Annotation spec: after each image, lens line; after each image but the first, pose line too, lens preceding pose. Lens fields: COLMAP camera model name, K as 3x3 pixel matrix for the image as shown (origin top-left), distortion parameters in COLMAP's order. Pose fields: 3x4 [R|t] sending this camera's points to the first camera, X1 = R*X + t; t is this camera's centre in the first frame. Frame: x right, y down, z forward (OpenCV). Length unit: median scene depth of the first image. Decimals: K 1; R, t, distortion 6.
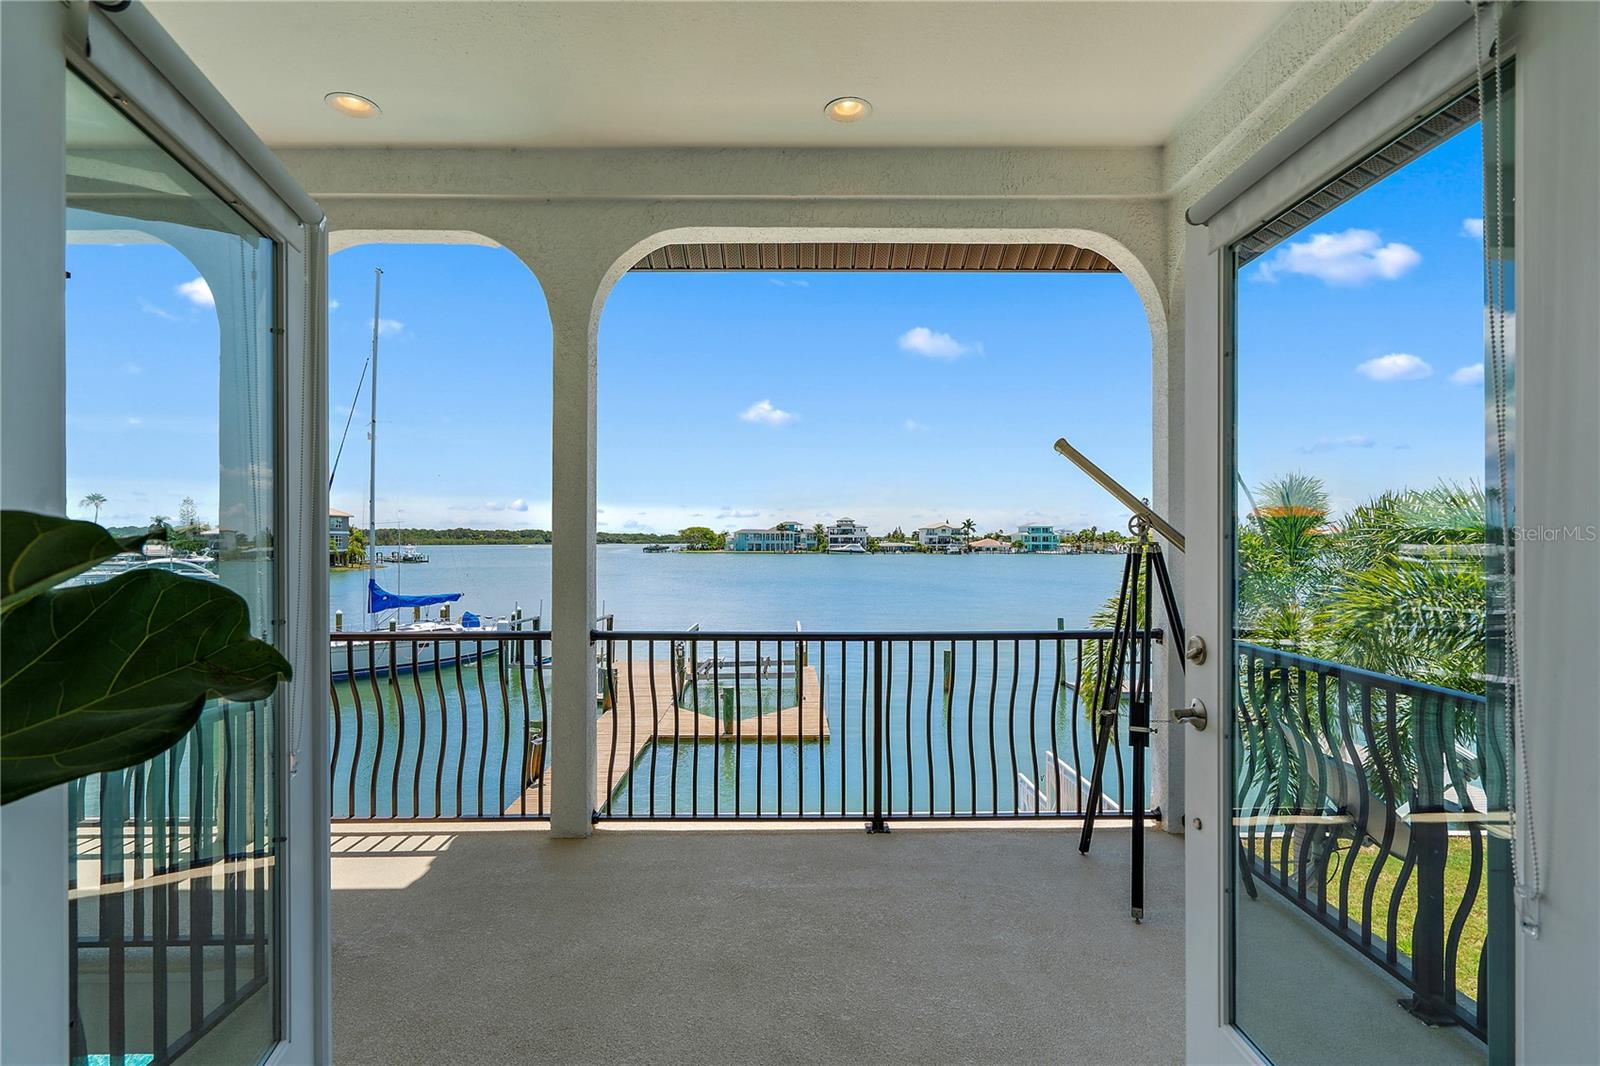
lens RADIAL K [[758.8, 0, 791.2], [0, 758.8, 542.3], [0, 0, 1]] dist [0.011754, 0.000076]
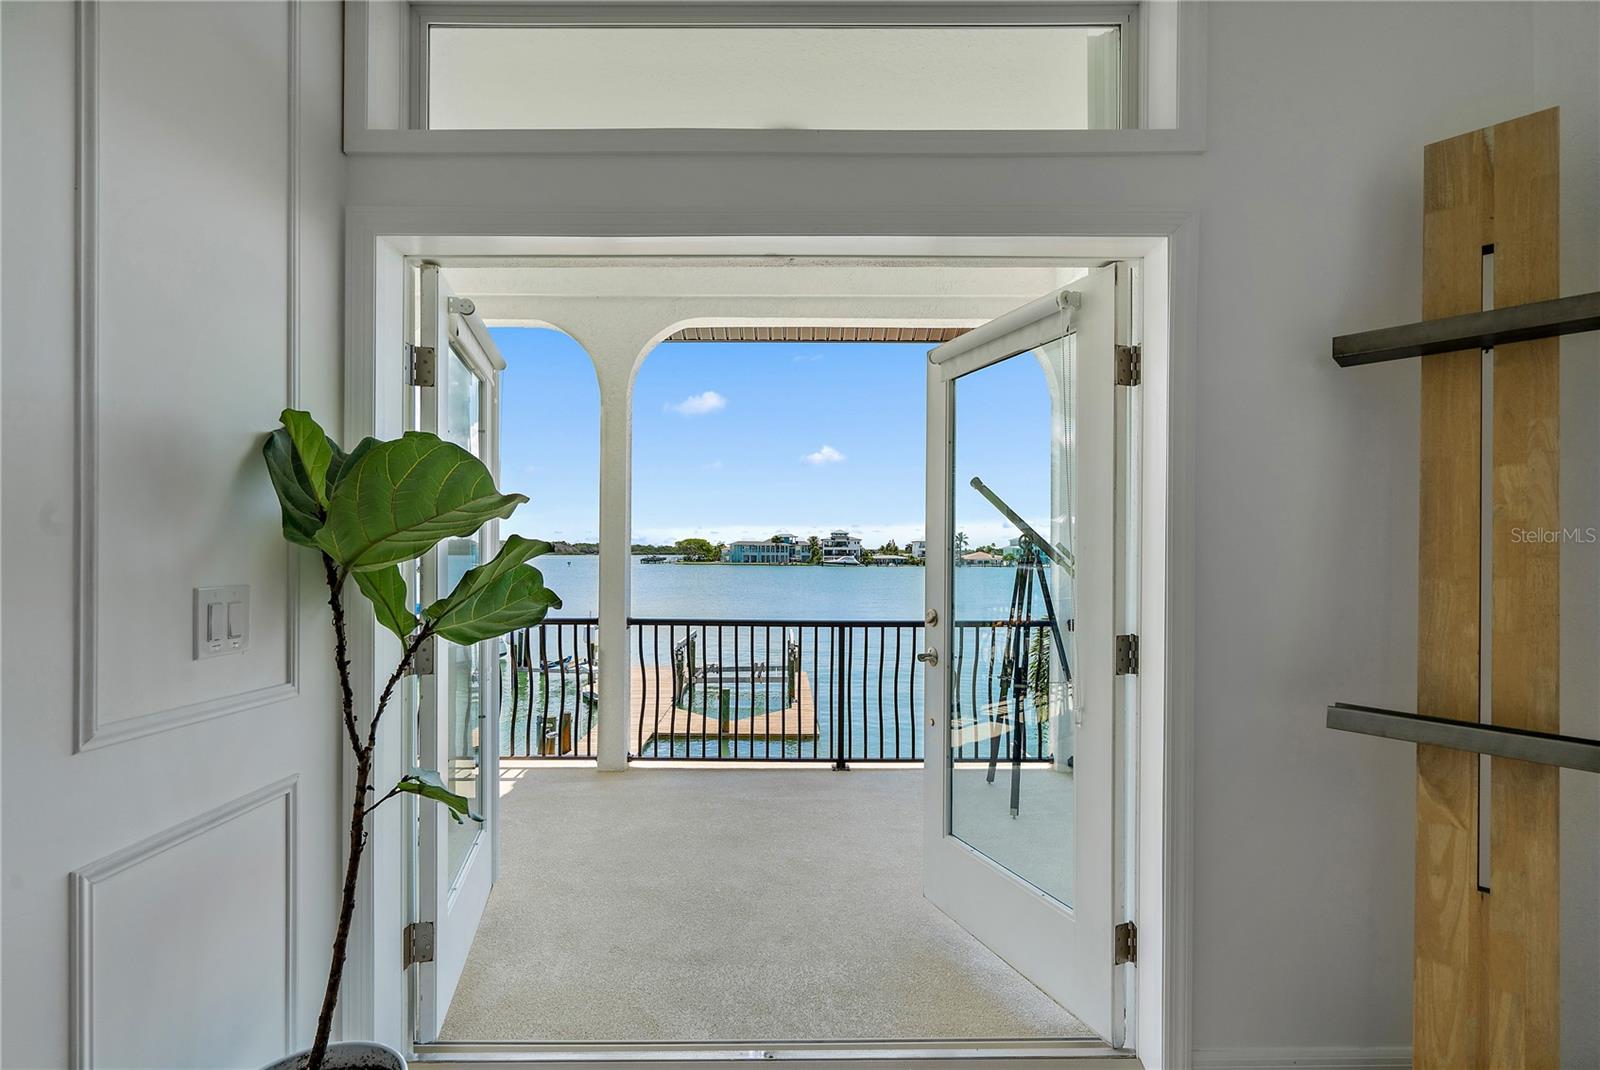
lens RADIAL K [[746.1, 0, 767.9], [0, 746.1, 550.7], [0, 0, 1]] dist [-0.001418, 0.000782]
pose [[0.999680, 0.005901, -0.024601, 0.015595], [-0.006017, 0.999971, -0.004643, 0.002465], [0.024572, 0.004790, 0.999687, -0.311020]]
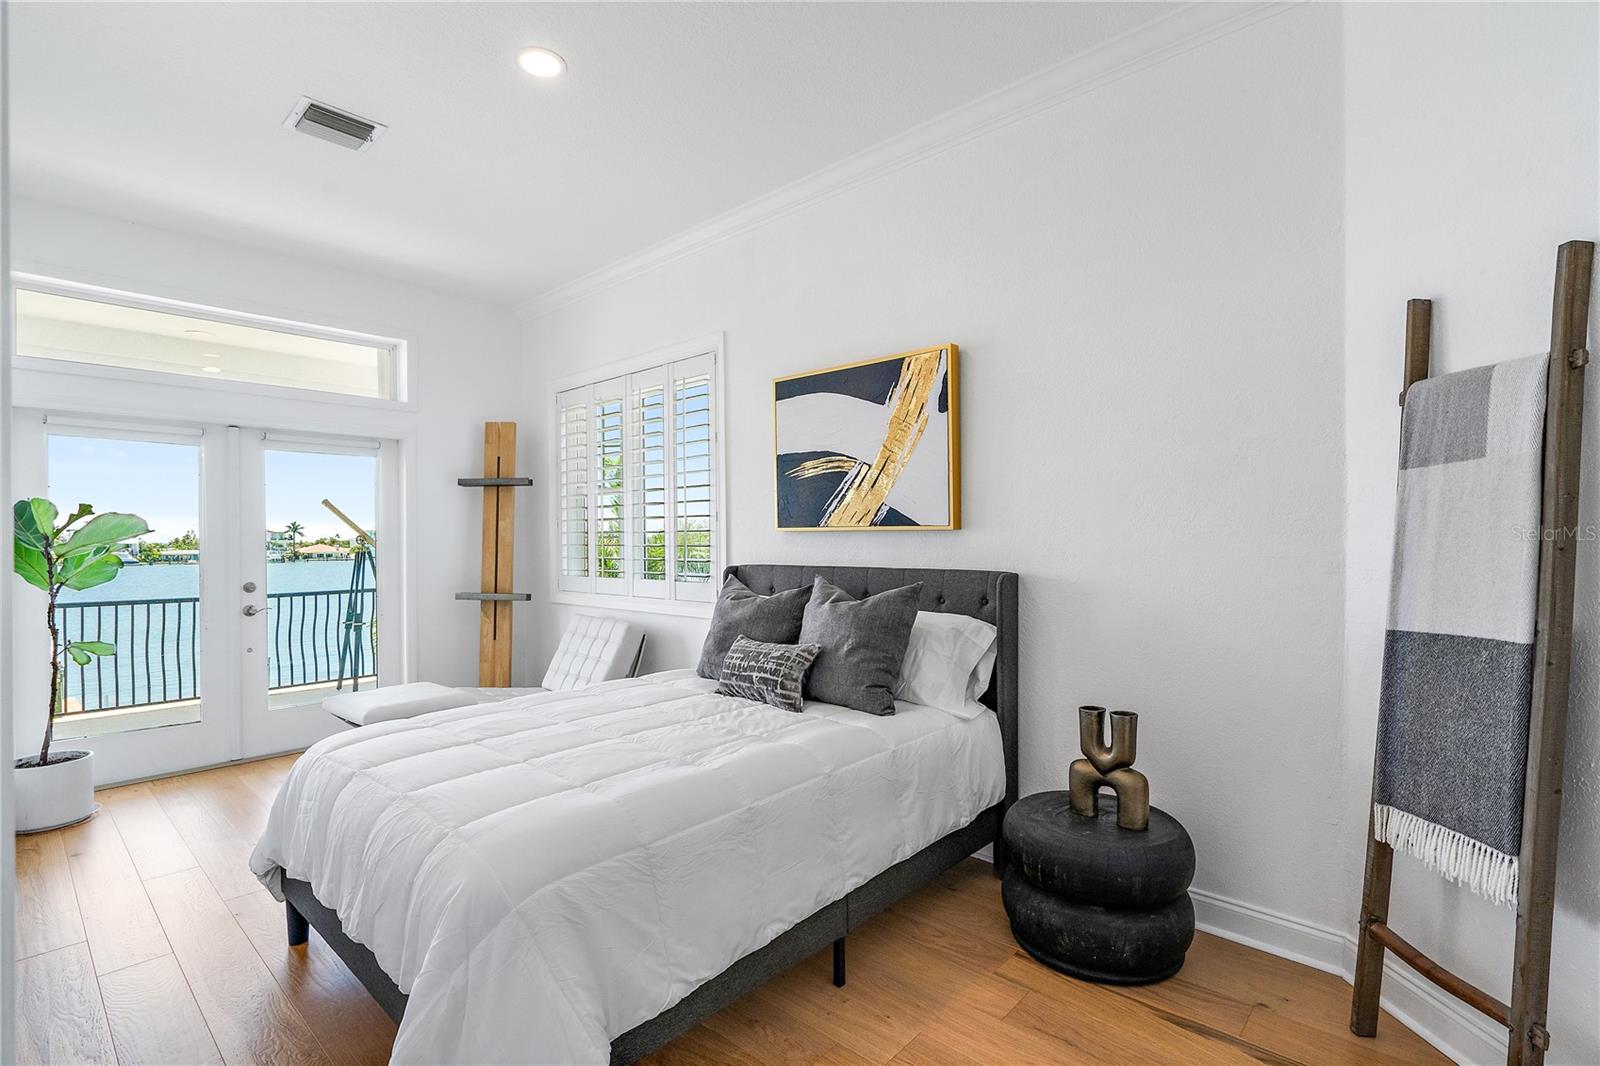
lens RADIAL K [[758.8, 0, 791.2], [0, 758.8, 542.3], [0, 0, 1]] dist [0.011754, 0.000076]
pose [[0.692265, -0.006330, 0.721616, -0.249838], [0.010462, 0.999944, -0.001265, -0.000897], [-0.721568, 0.008426, 0.692292, -1.262769]]
